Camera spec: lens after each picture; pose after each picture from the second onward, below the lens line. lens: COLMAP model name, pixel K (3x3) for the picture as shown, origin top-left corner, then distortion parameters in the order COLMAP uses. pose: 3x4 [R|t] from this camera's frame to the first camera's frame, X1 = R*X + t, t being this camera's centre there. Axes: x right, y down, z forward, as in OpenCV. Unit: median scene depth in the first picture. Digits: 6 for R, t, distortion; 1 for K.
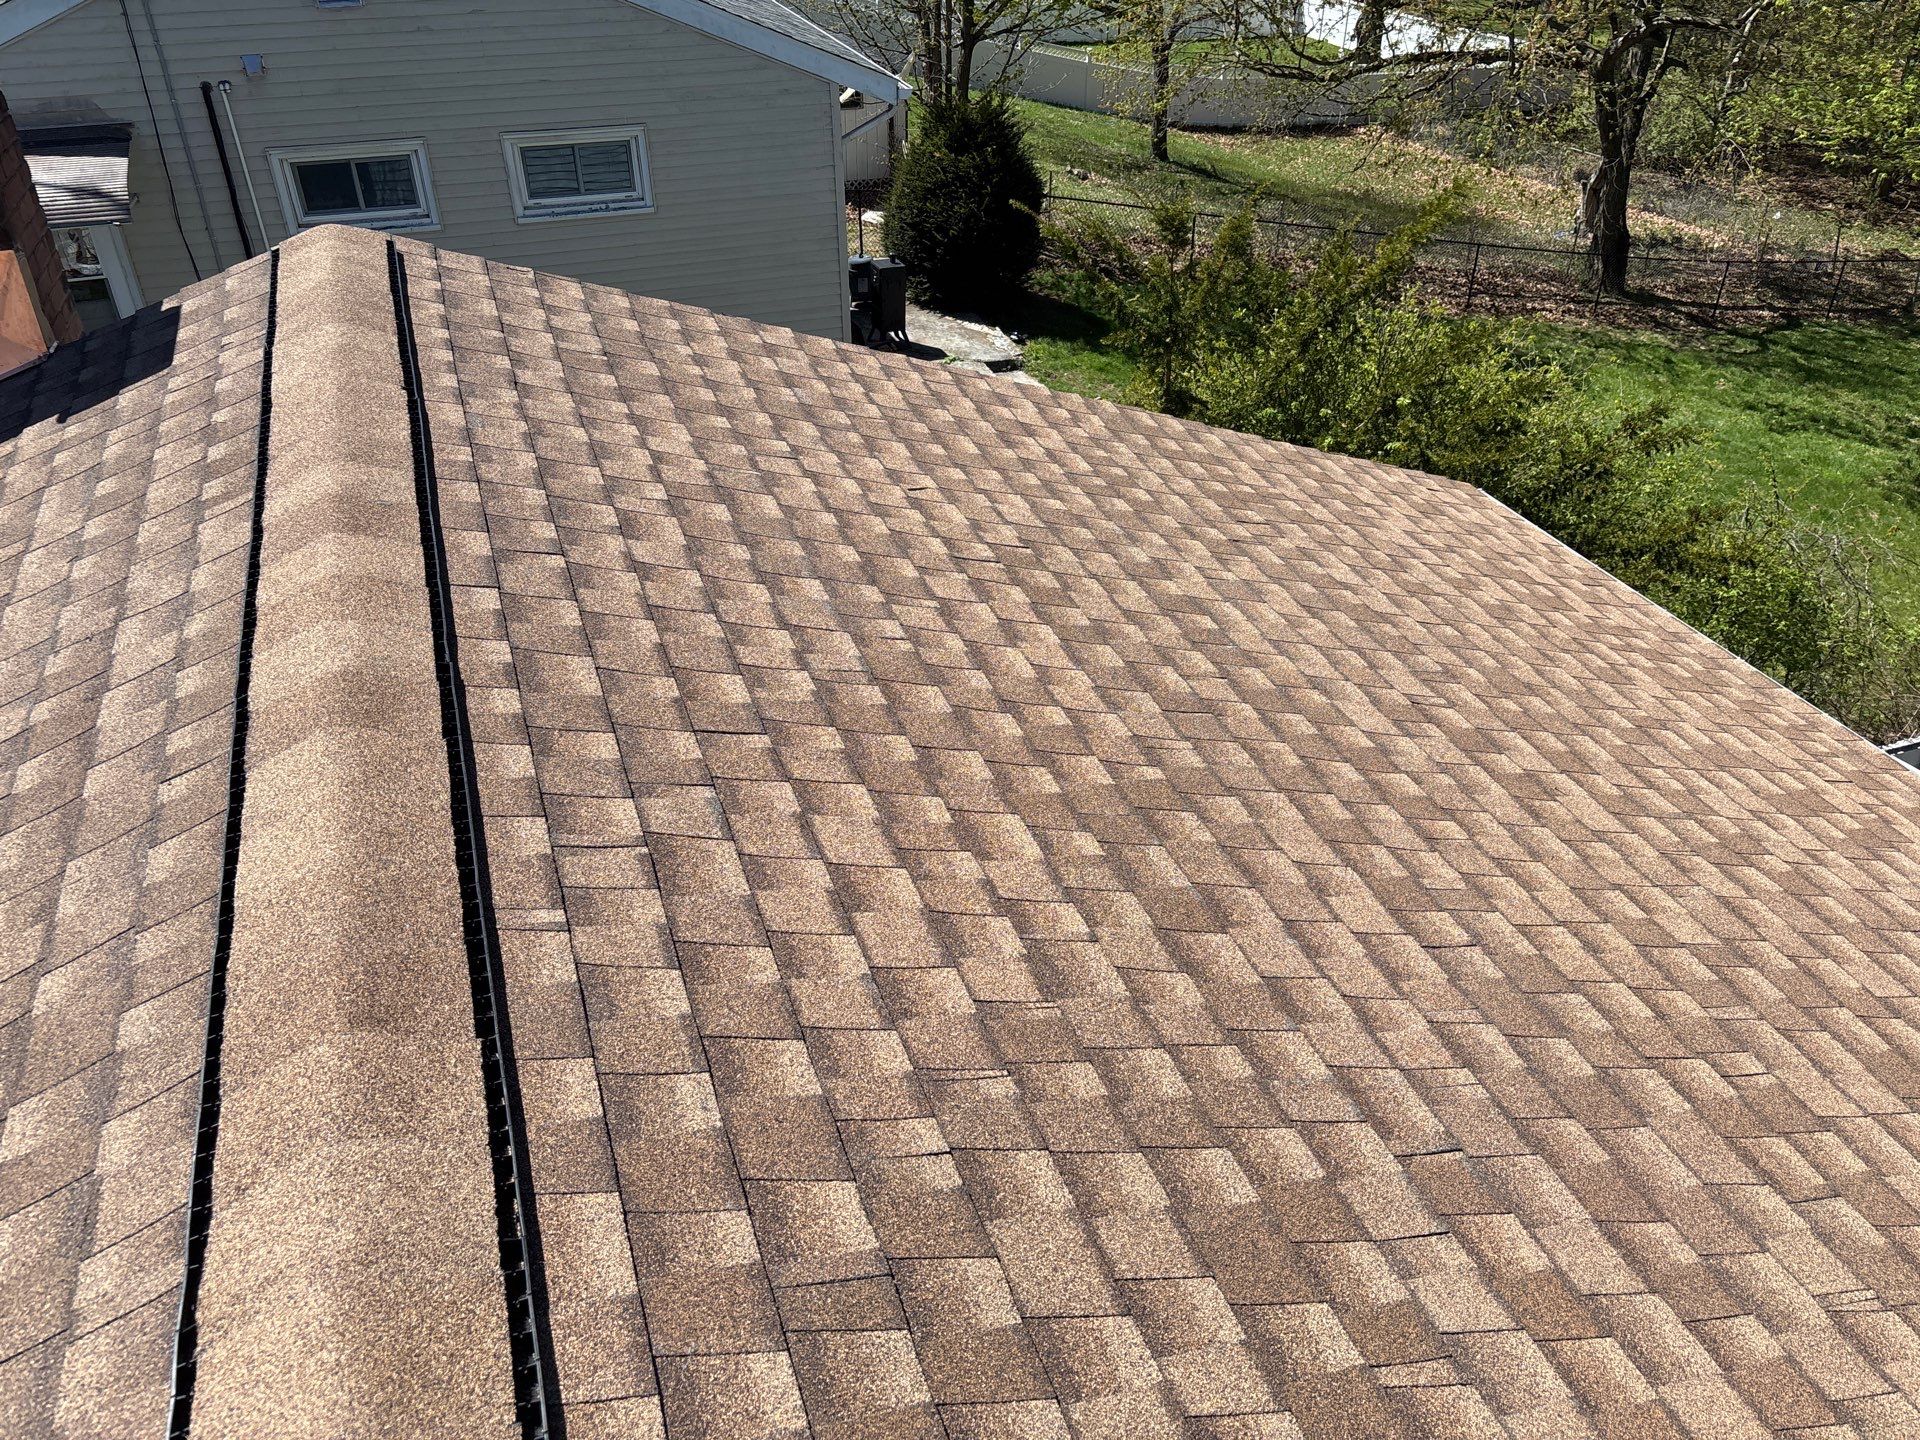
lens RADIAL K [[1415.4, 0, 966.1], [0, 1415.4, 715.8], [0, 0, 1]] dist [0.053382, -0.060215]
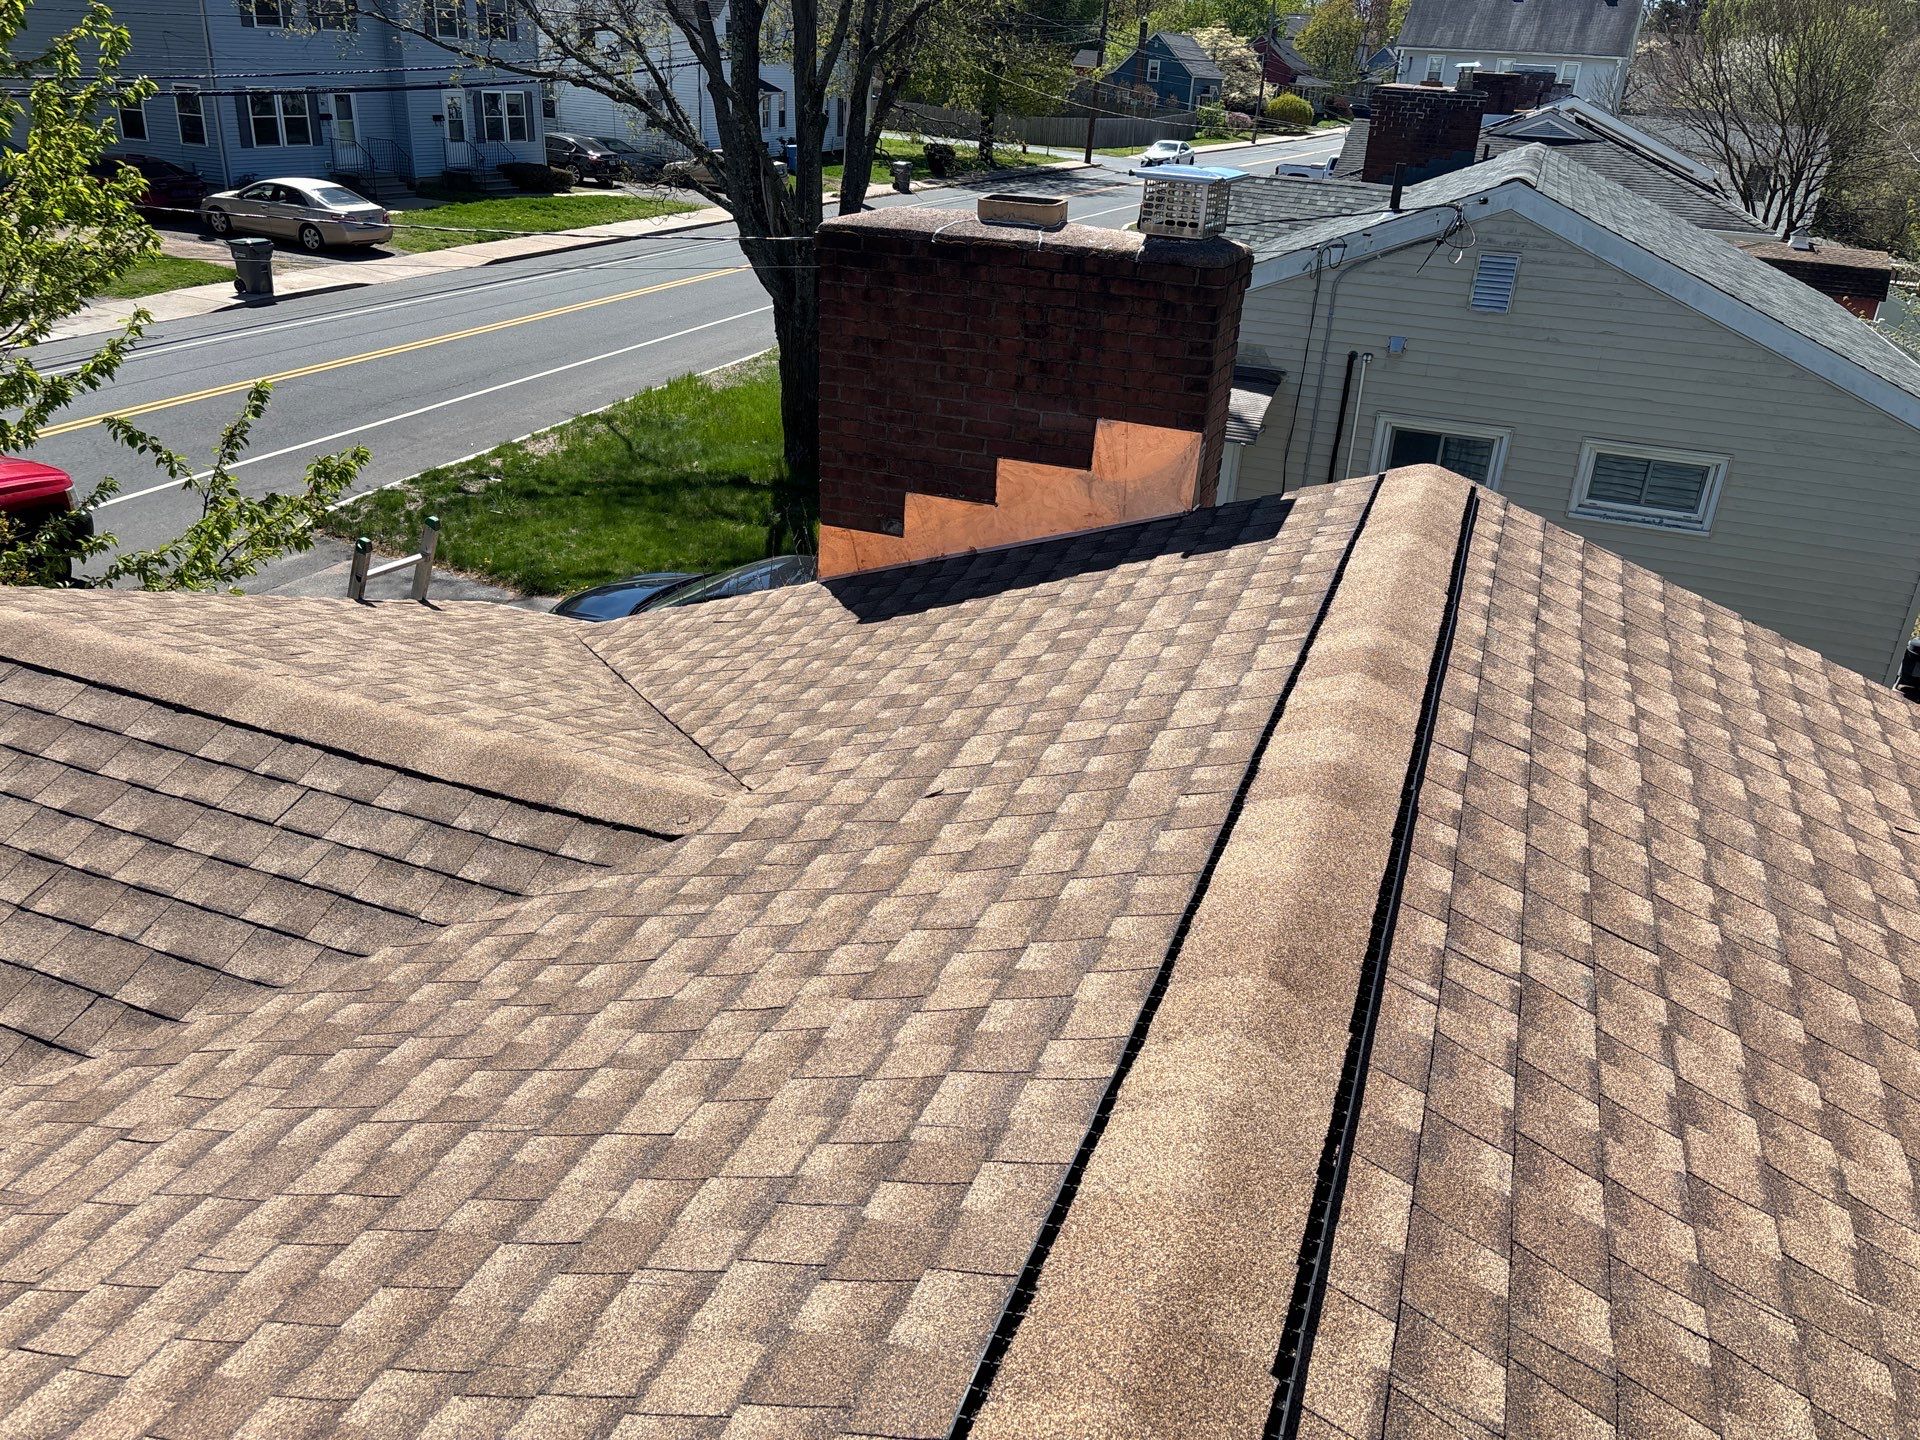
lens RADIAL K [[1415.4, 0, 966.8], [0, 1415.4, 726.1], [0, 0, 1]] dist [0.053382, -0.060215]
pose [[0.756222, 0.310668, -0.575859, 0.031971], [-0.410973, 0.910353, -0.048570, 0.126549], [0.509146, 0.273392, 0.816105, -0.199304]]
